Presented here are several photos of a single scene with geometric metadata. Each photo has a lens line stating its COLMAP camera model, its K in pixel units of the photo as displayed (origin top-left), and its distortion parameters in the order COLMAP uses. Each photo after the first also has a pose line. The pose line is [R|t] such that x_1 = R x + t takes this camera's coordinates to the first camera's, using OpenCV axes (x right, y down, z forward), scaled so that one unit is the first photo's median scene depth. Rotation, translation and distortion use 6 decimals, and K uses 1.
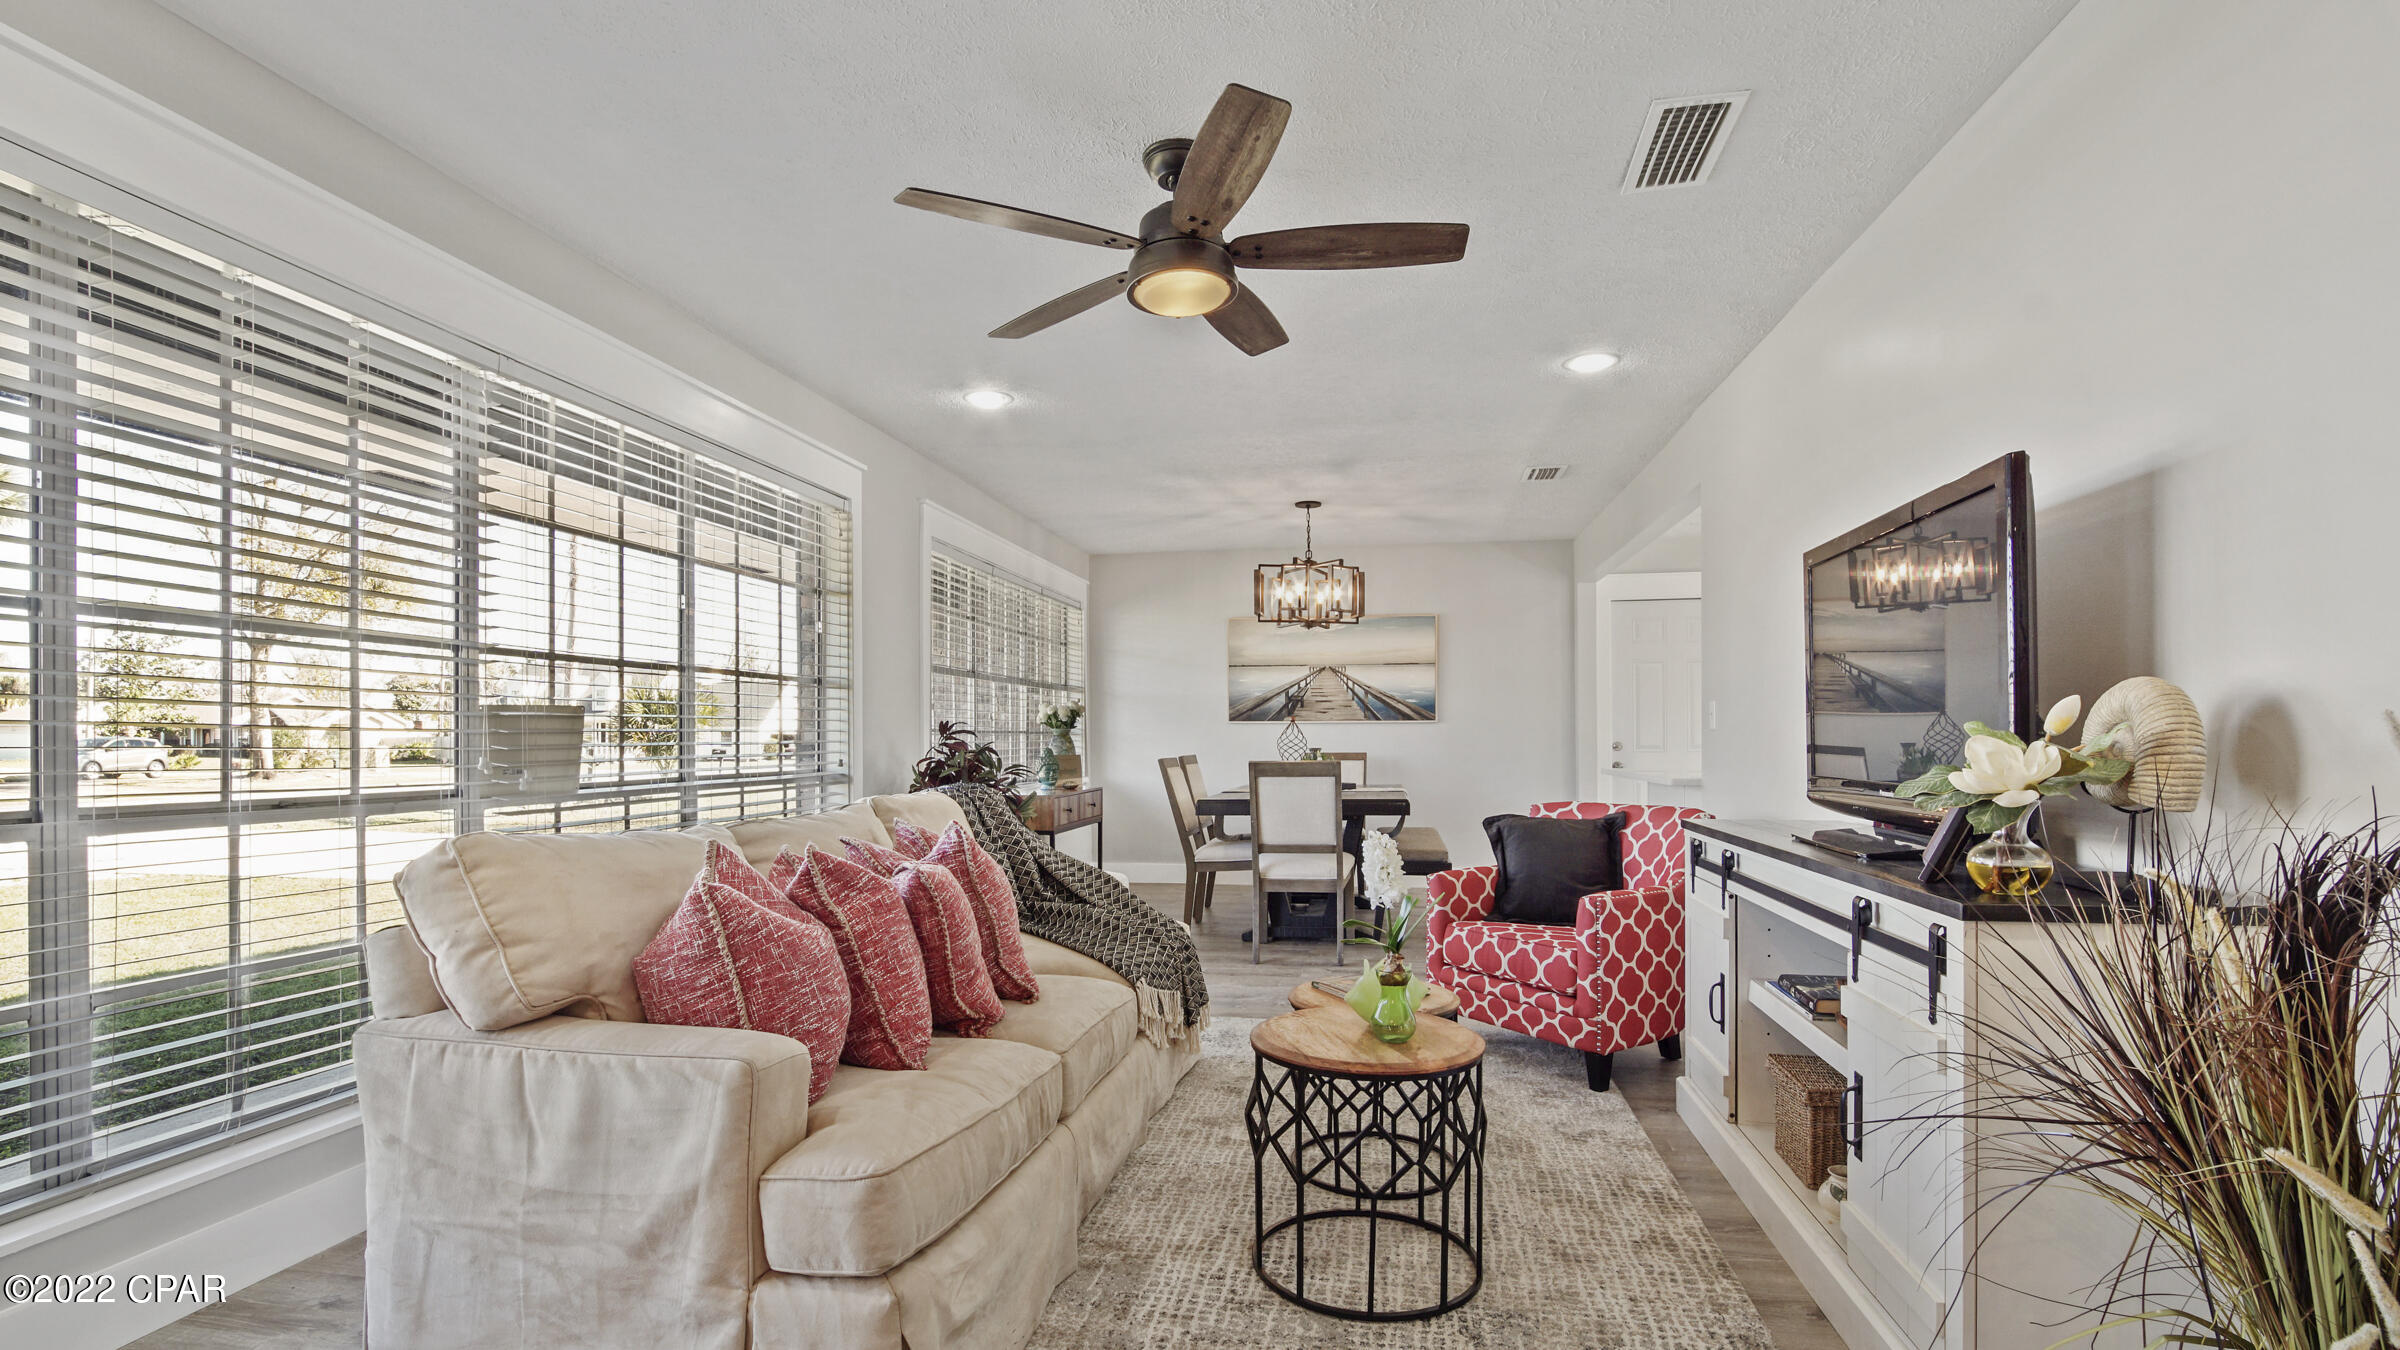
lens RADIAL K [[1112.3, 0, 1196.4], [0, 1112.3, 733.9], [0, 0, 1]] dist [-0.016778, 0.000076]
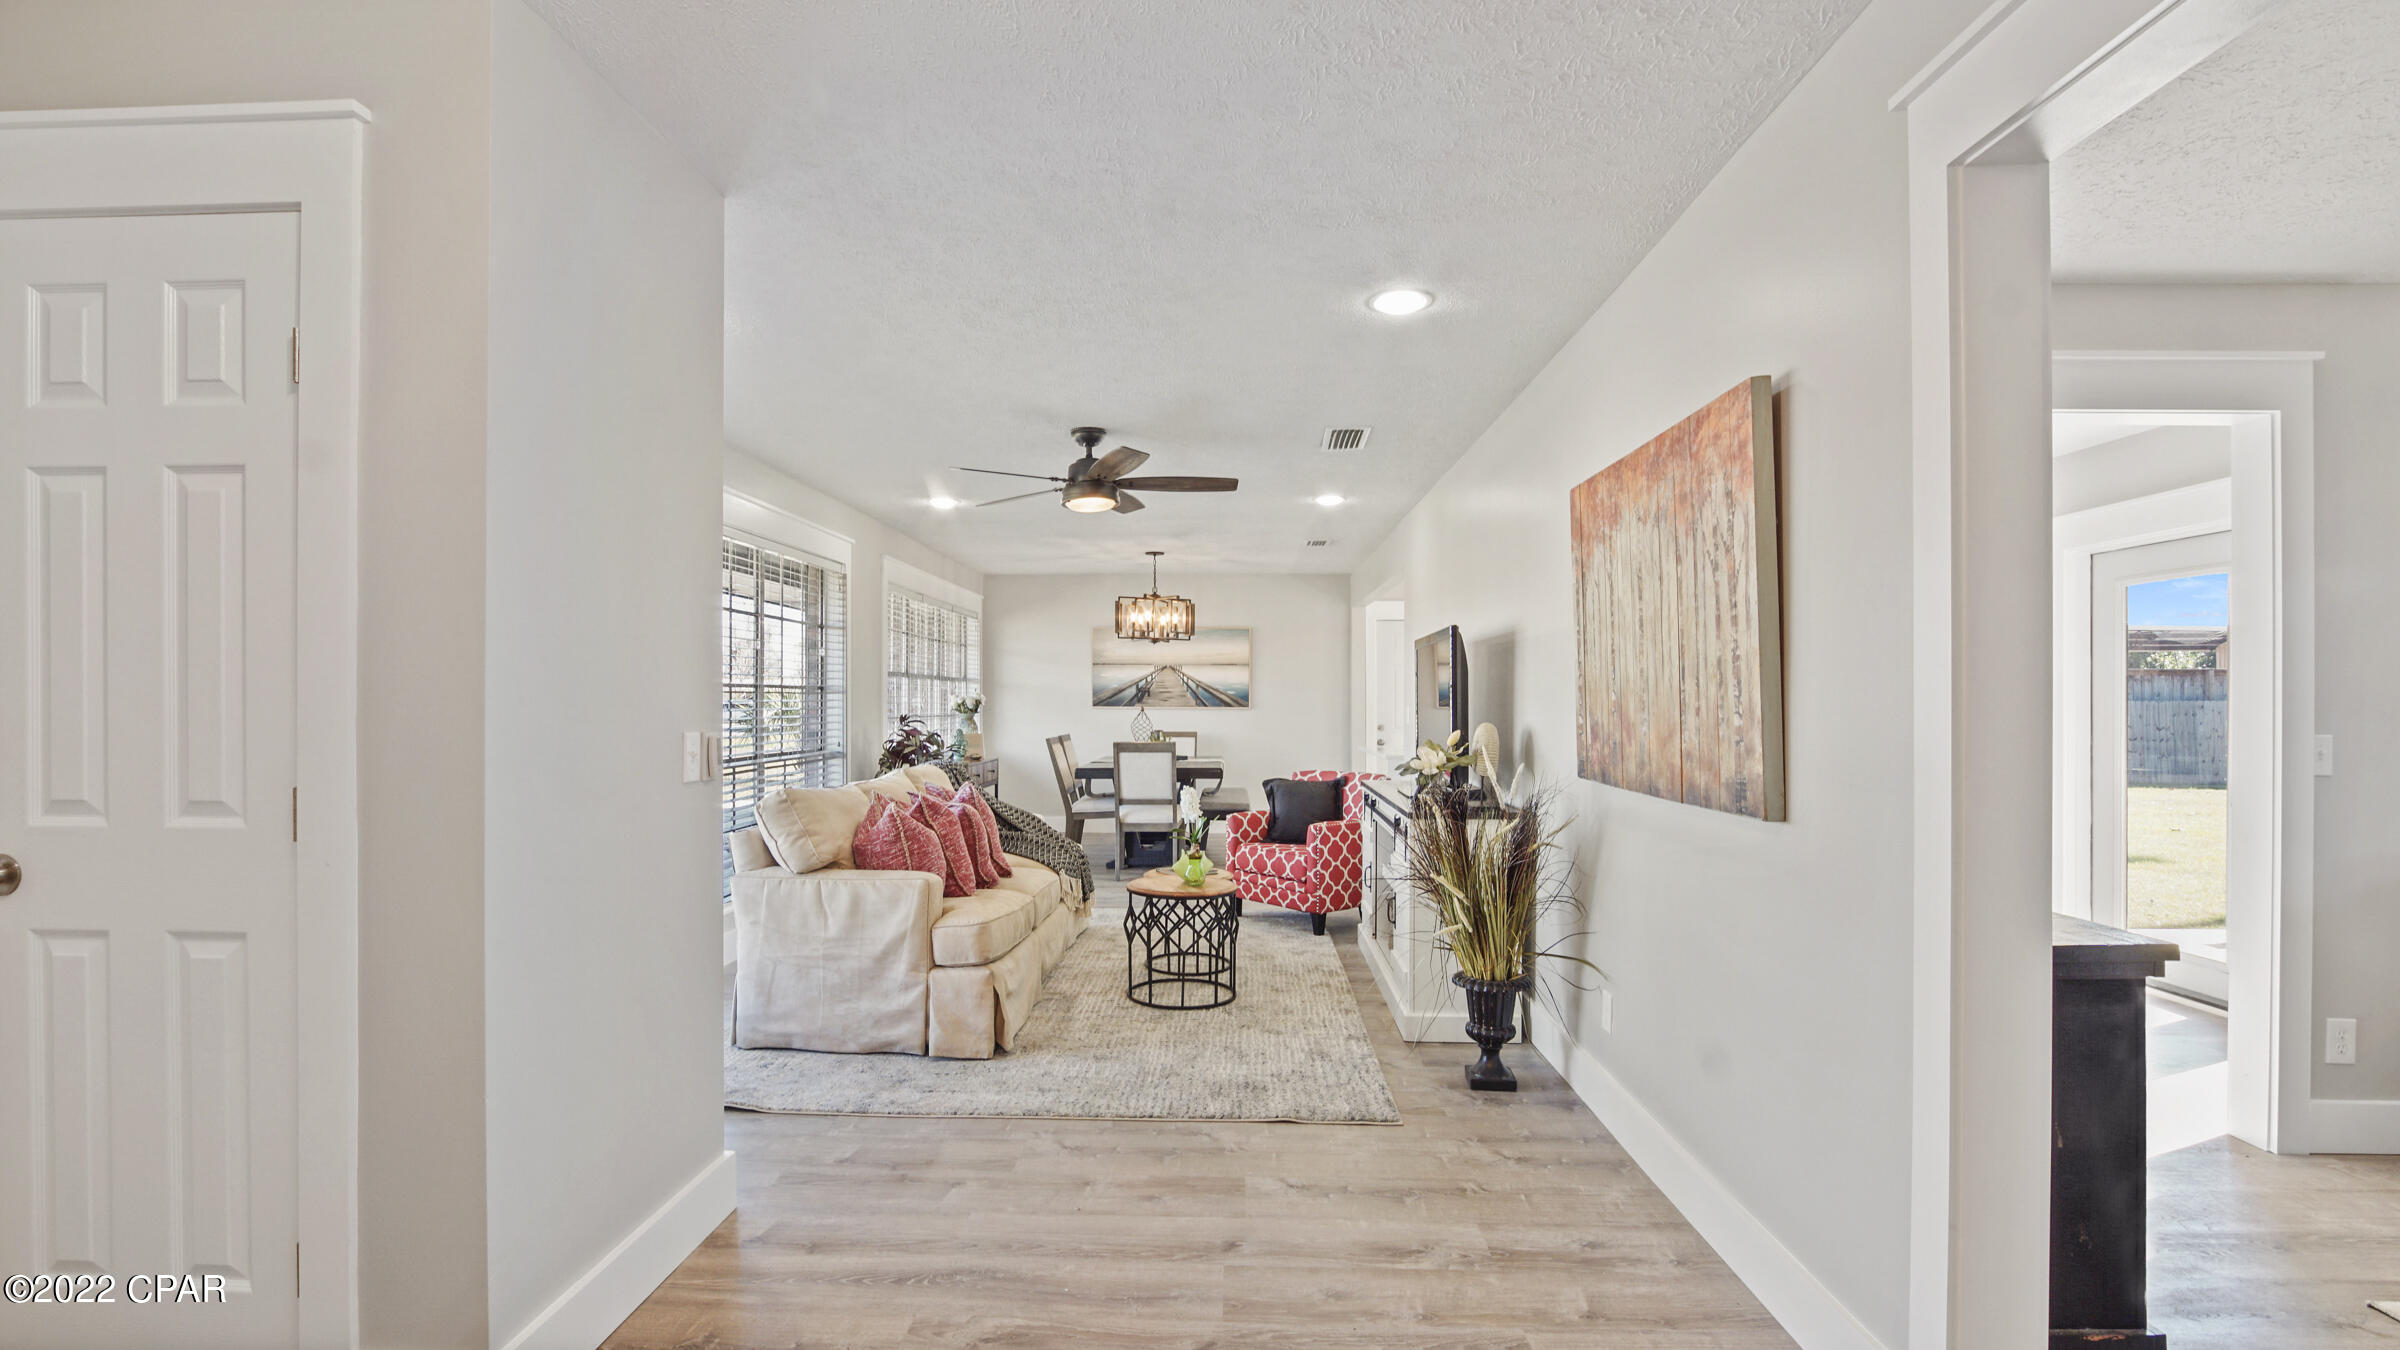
lens RADIAL K [[1112.3, 0, 1196.4], [0, 1112.3, 733.9], [0, 0, 1]] dist [-0.016778, 0.000076]
pose [[0.990061, 0.003633, 0.140591, -0.066918], [-0.008191, 0.999459, 0.031860, -0.044623], [-0.140399, -0.032695, 0.989555, -0.613245]]
